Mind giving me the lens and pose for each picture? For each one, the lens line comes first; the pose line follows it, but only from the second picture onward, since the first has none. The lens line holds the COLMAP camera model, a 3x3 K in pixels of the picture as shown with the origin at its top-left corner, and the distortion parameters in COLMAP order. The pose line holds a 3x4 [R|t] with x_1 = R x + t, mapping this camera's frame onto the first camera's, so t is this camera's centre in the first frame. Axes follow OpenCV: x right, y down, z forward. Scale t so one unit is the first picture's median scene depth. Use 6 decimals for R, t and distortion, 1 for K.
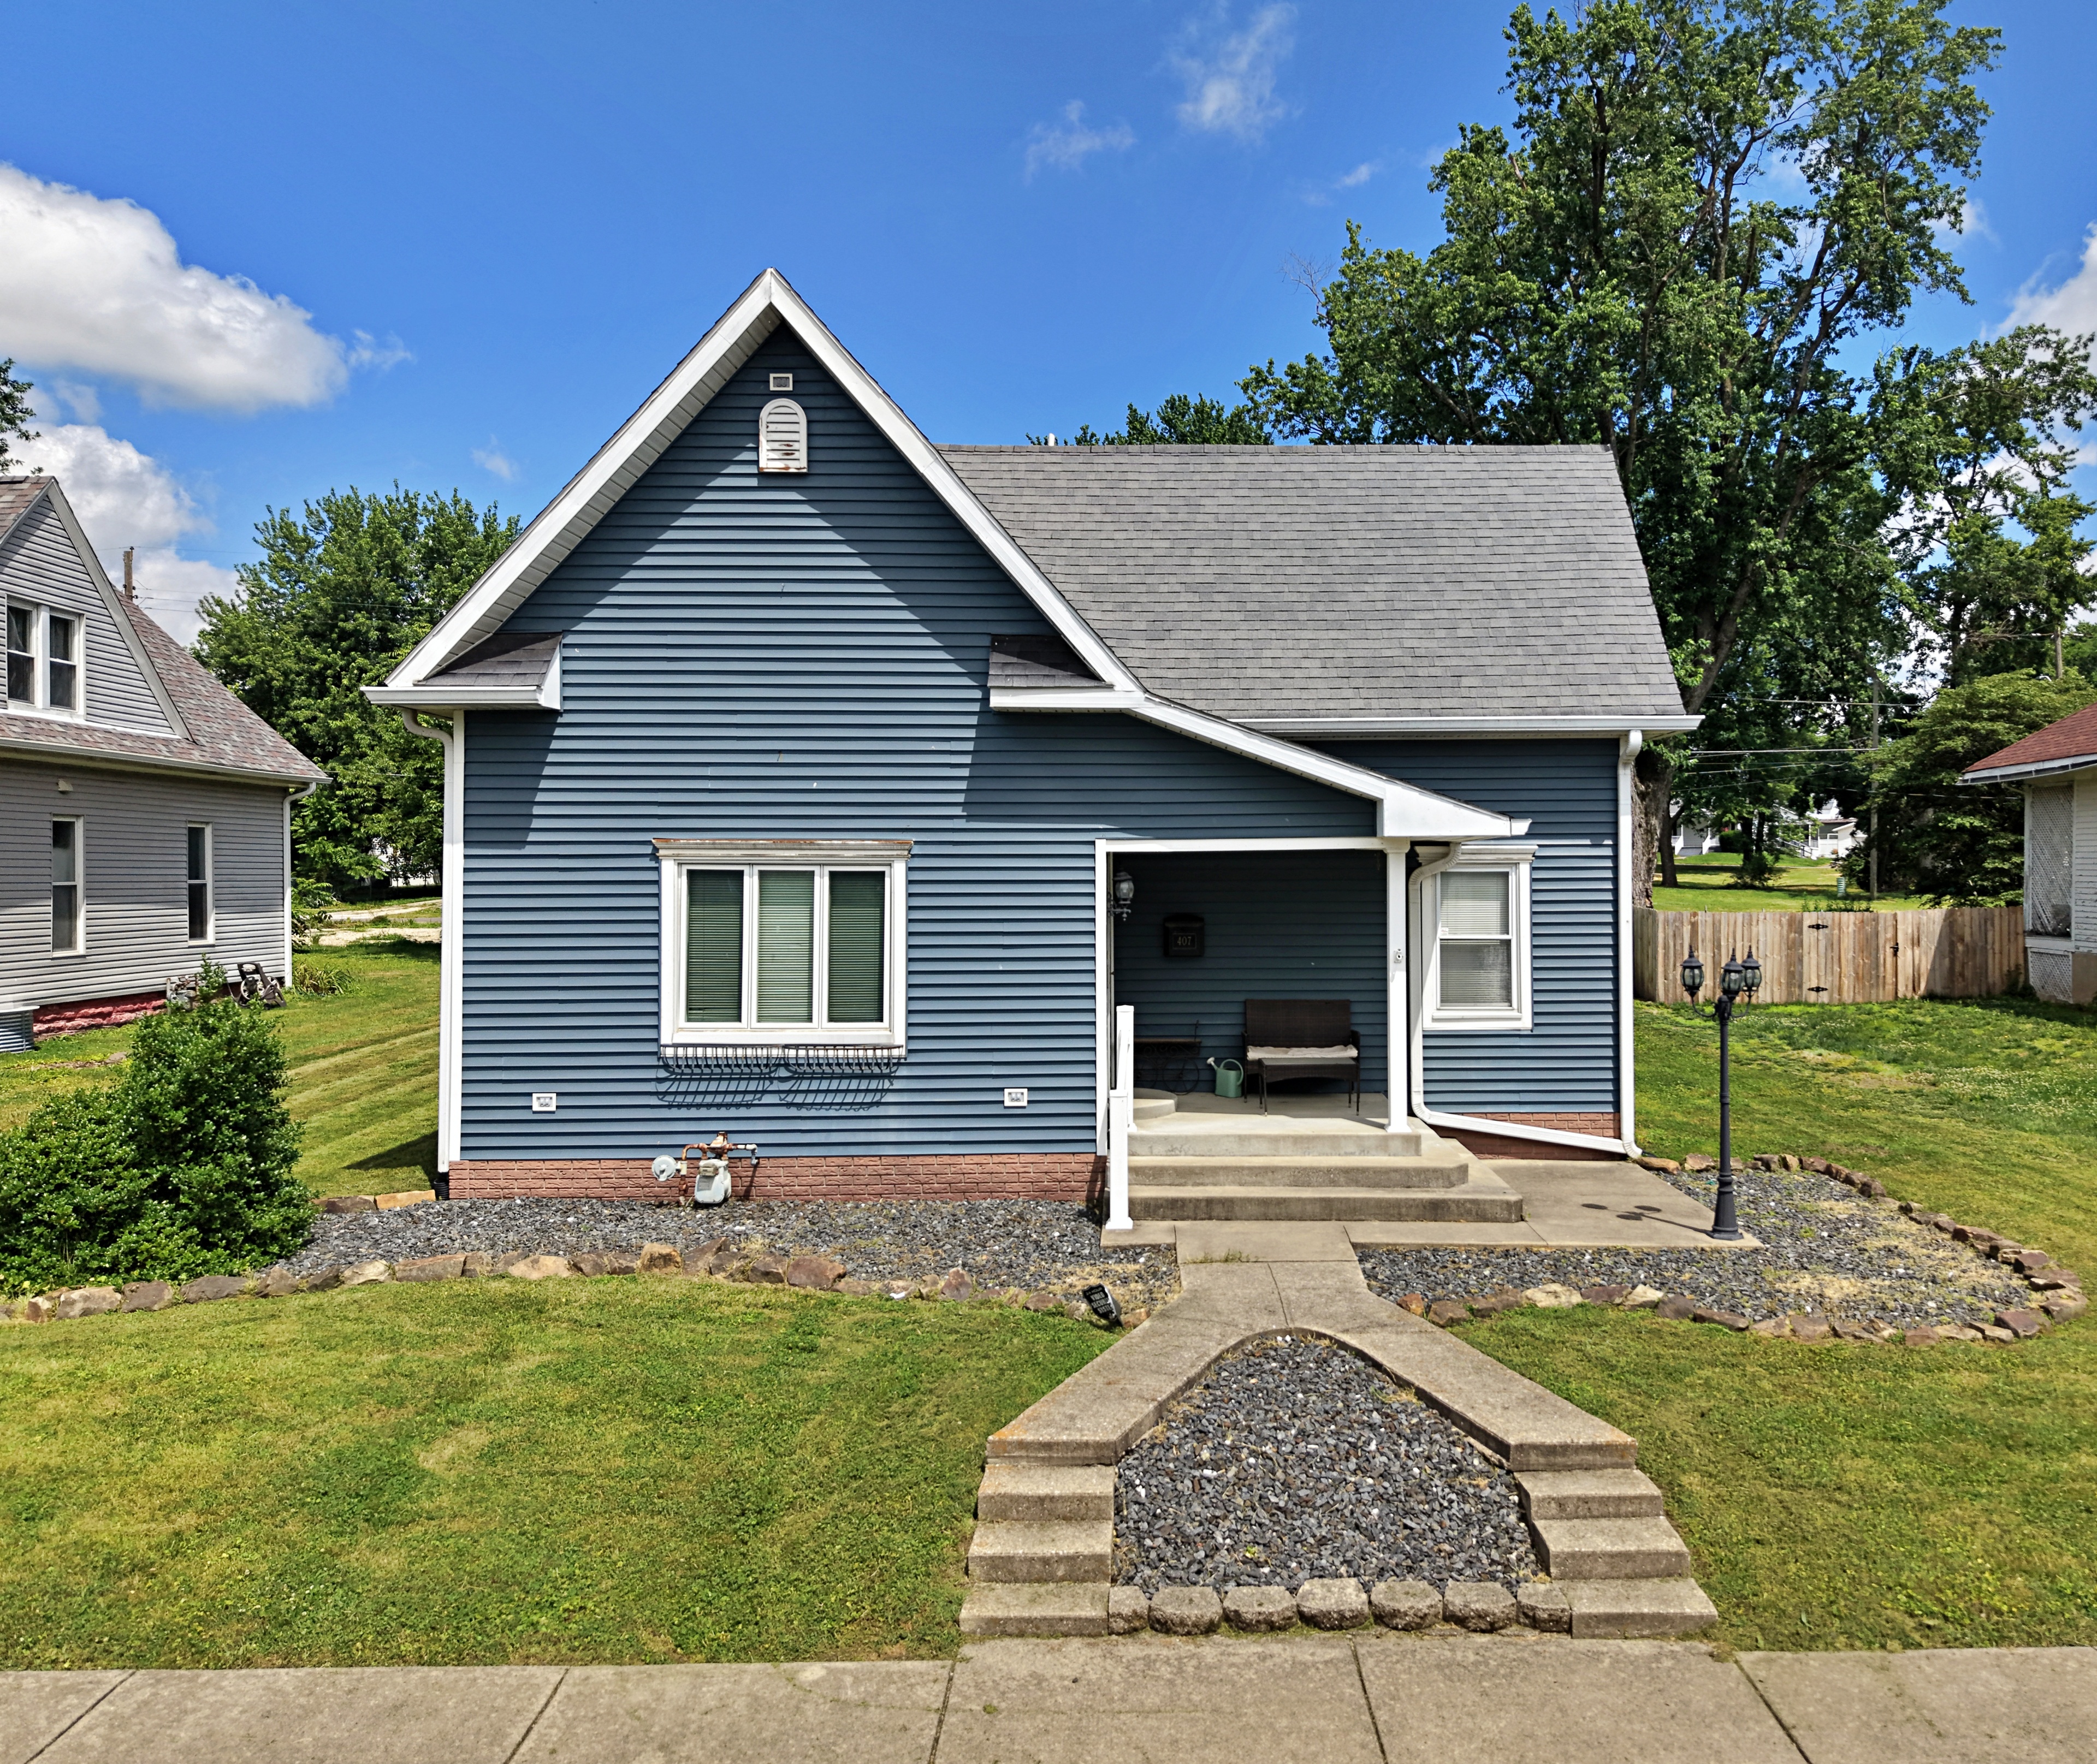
lens RADIAL K [[1661.2, 0, 1198.4], [0, 1661.2, 862.9], [0, 0, 1]] dist [0.031111, -0.031078]
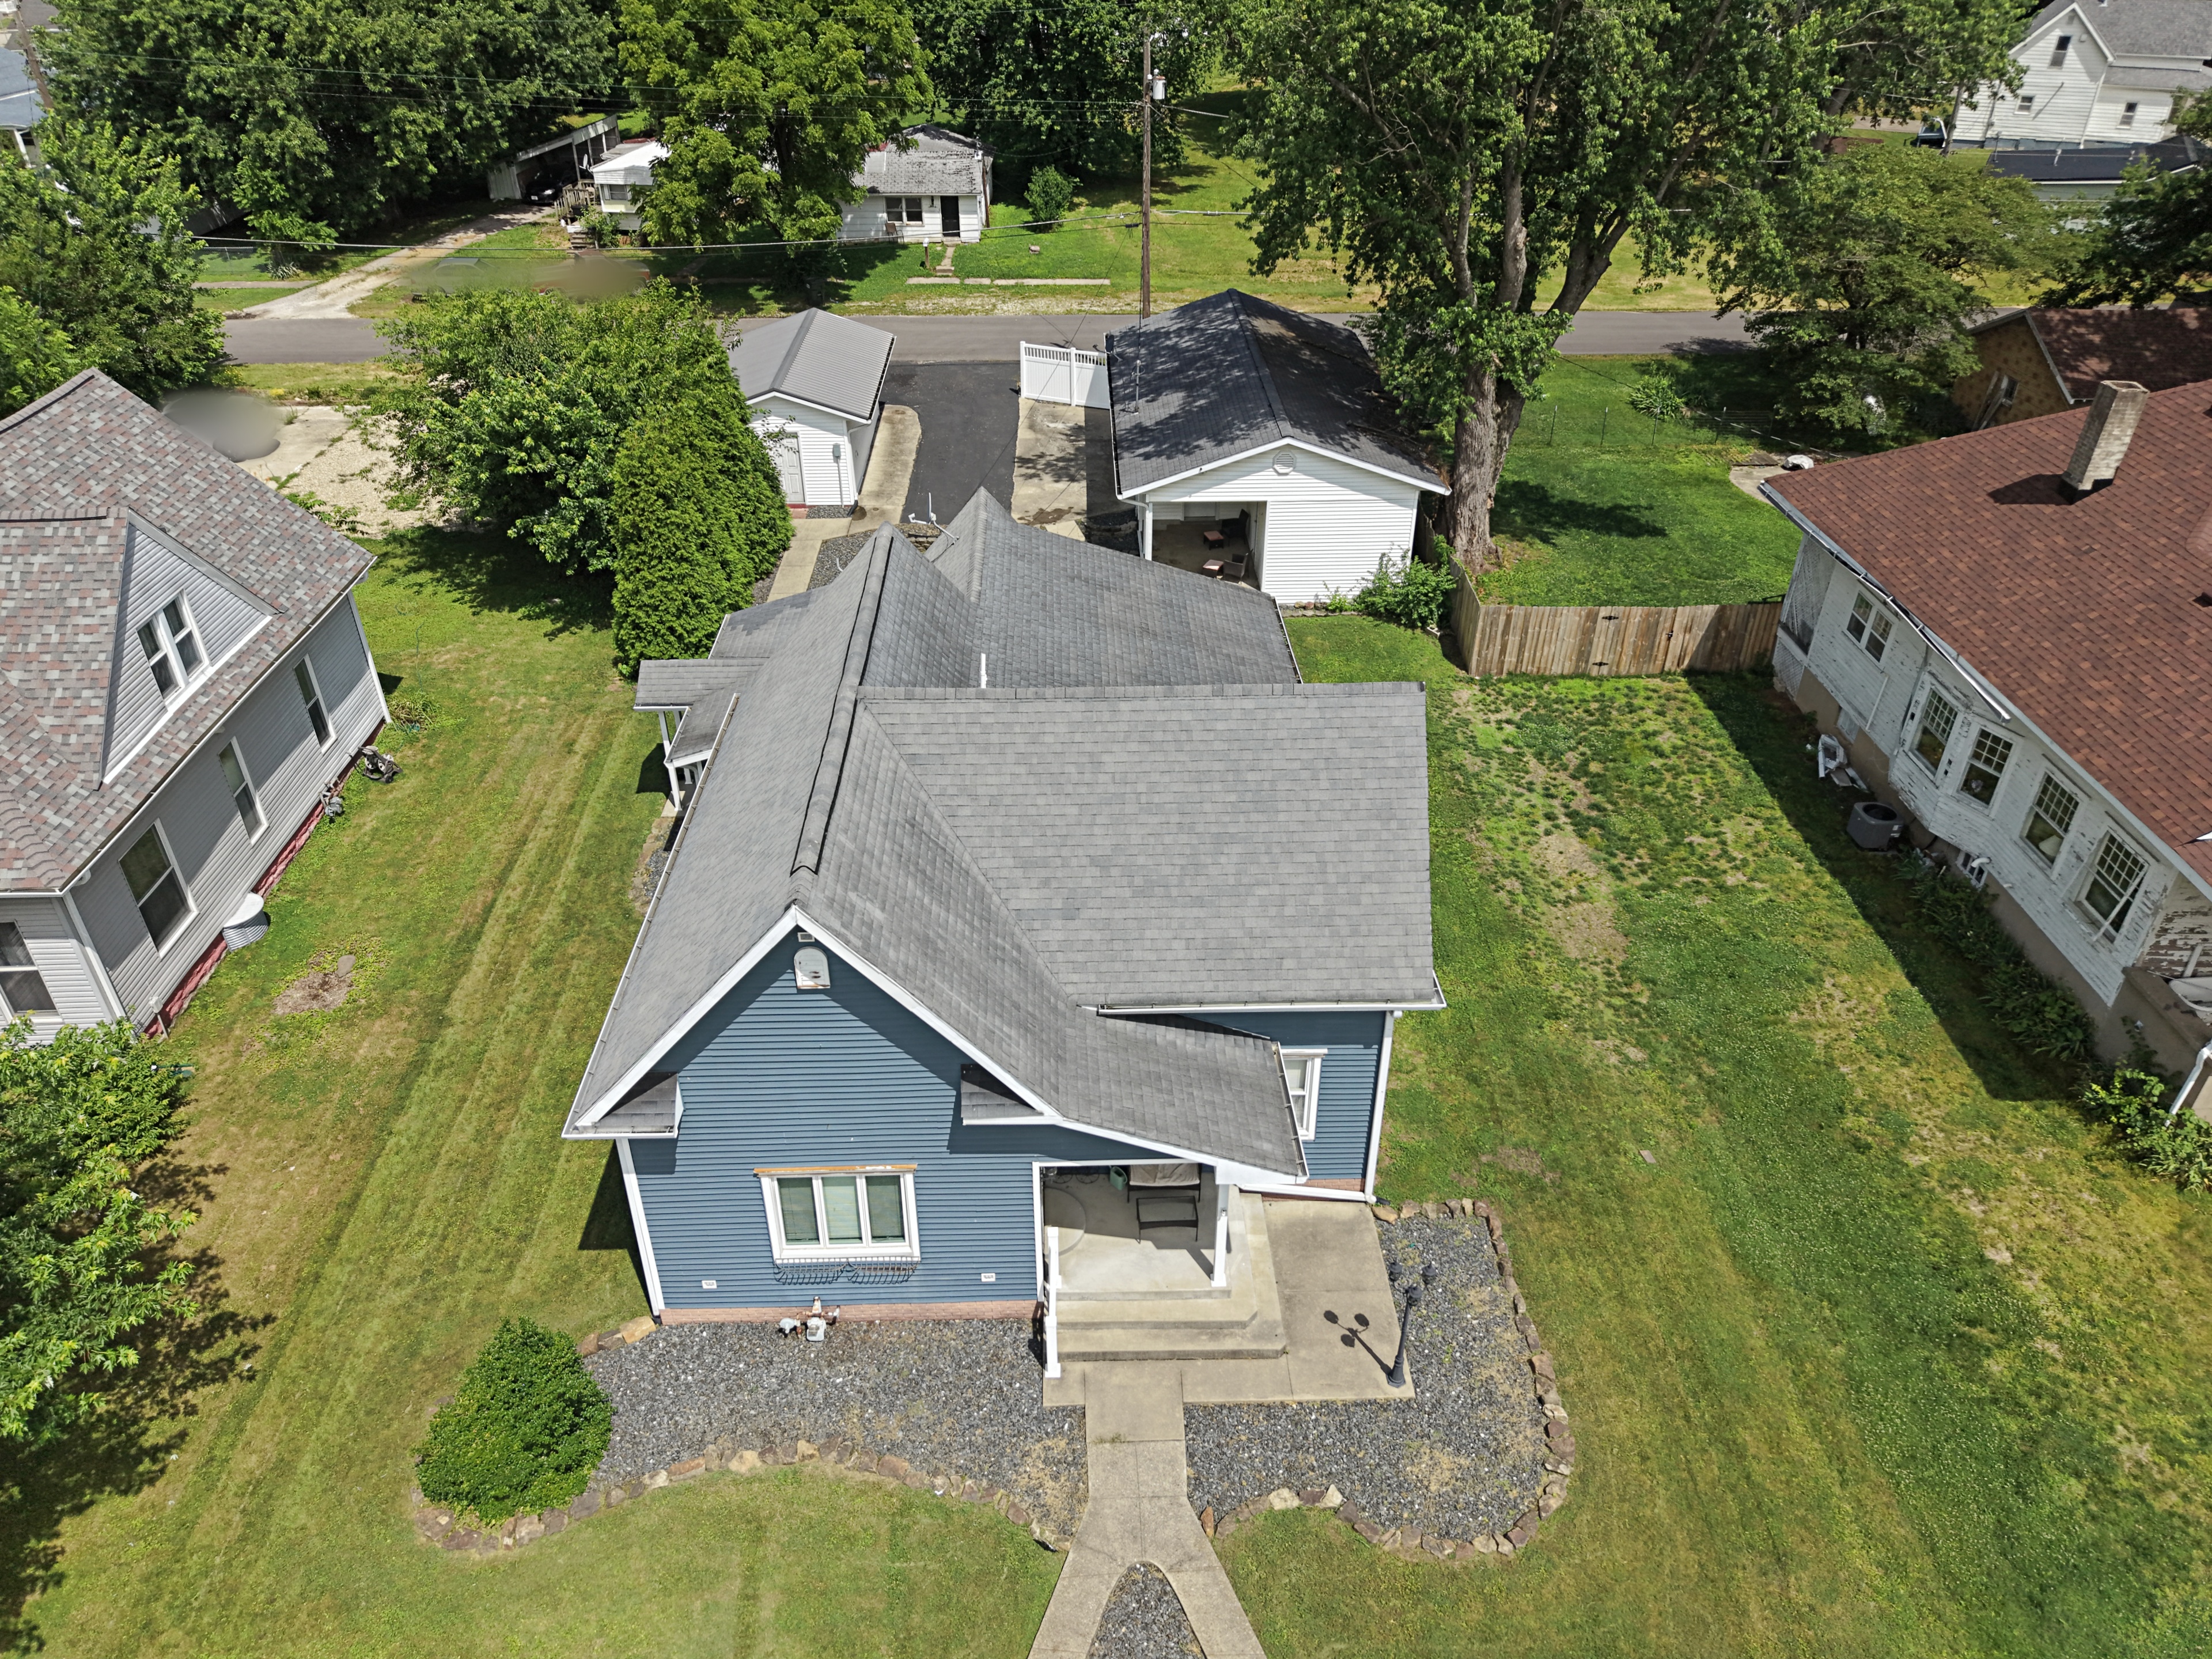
lens RADIAL K [[1505.5, 0, 1095.2], [0, 1505.5, 827.8], [0, 0, 1]] dist [0.026201, -0.016348]
pose [[0.999984, 0.002201, -0.005263, 0.004094], [0.000997, 0.840948, 0.541115, -1.057397], [0.005617, -0.541112, 0.840932, -0.029827]]
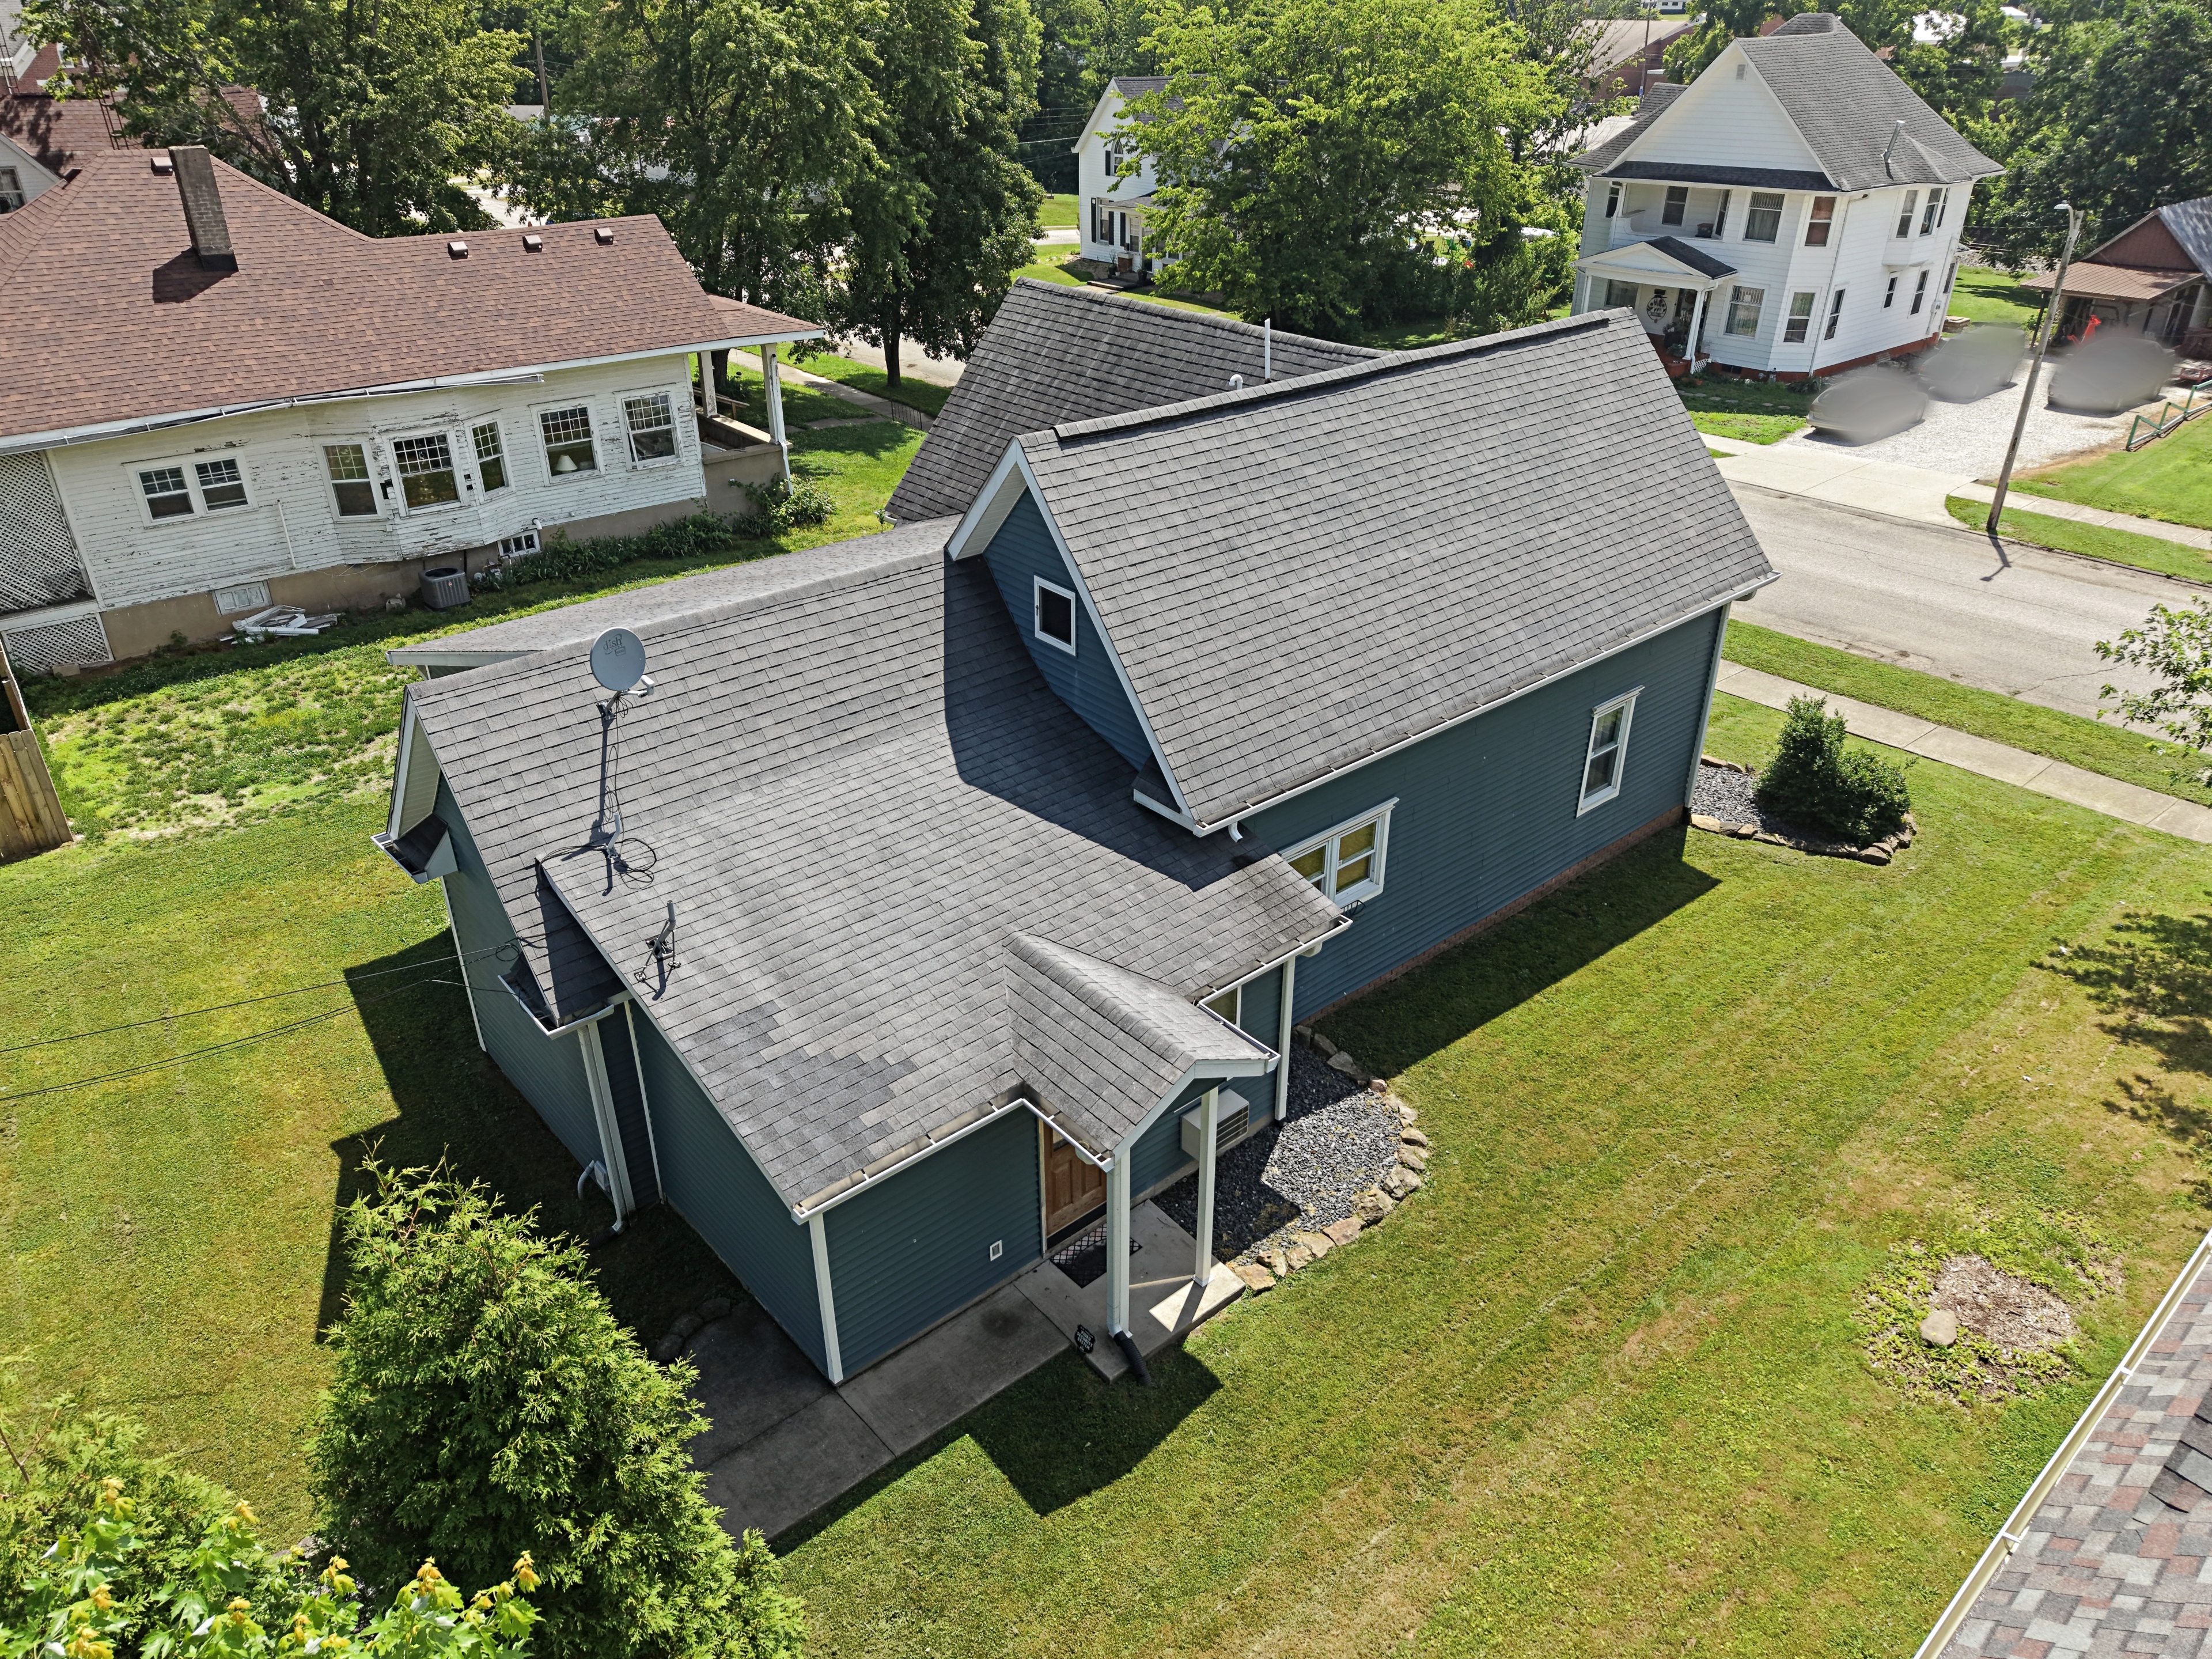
lens RADIAL K [[1505.5, 0, 1111.0], [0, 1505.5, 831.0], [0, 0, 1]] dist [0.026201, -0.016348]
pose [[-0.622569, -0.382288, 0.682835, -1.241542], [-0.001220, 0.873033, 0.487659, -0.649213], [-0.782564, 0.302768, -0.543990, 2.475422]]
